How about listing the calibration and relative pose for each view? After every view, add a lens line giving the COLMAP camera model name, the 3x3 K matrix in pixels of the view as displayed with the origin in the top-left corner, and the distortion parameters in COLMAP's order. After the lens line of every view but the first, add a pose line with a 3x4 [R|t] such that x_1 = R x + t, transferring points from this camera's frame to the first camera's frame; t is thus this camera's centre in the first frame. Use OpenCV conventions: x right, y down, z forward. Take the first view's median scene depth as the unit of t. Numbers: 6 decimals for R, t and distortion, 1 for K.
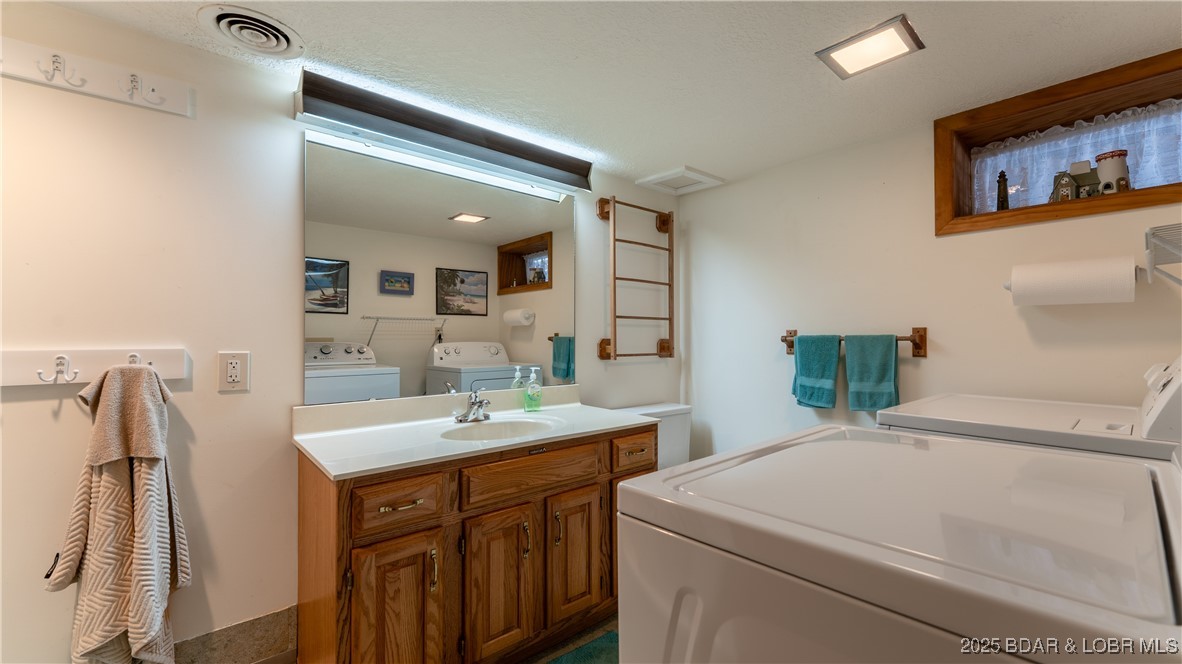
lens RADIAL K [[476.5, 0, 591.0], [0, 476.5, 332.0], [0, 0, 1]] dist [-0.001008, -0.000135]
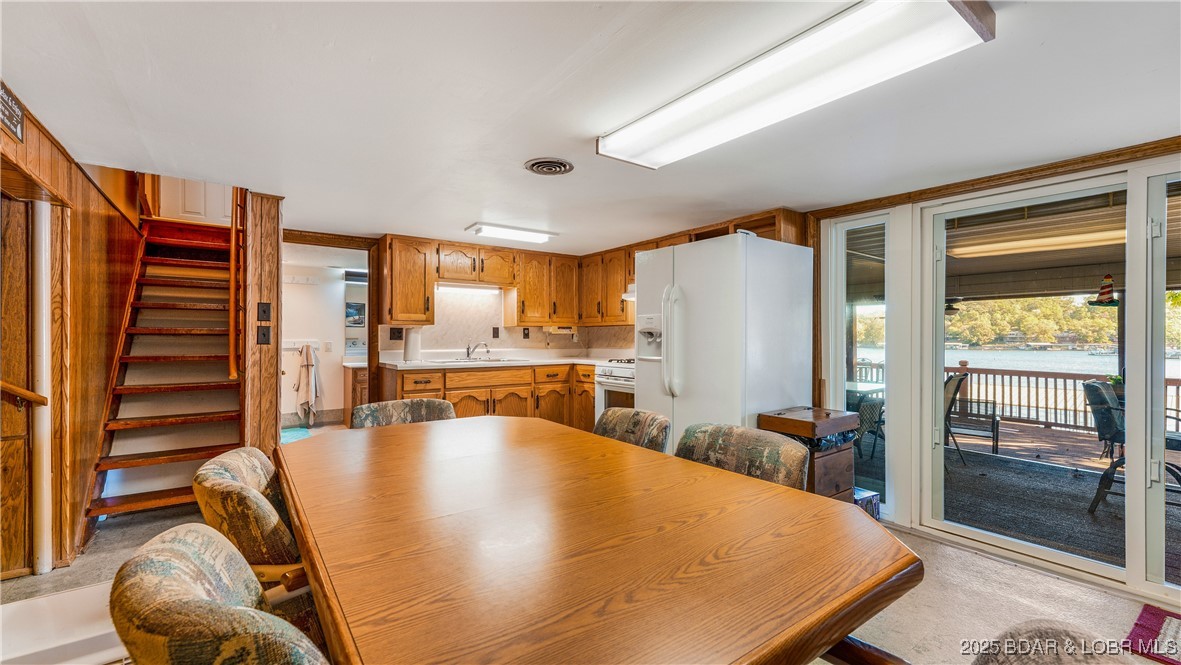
lens RADIAL K [[483.9, 0, 575.1], [0, 483.9, 335.5], [0, 0, 1]] dist [0.001651, 0.000089]
pose [[0.994951, -0.004716, -0.100249, 1.931400], [0.004662, 0.999989, -0.000767, 0.006123], [0.100252, 0.000296, 0.994962, -3.187088]]
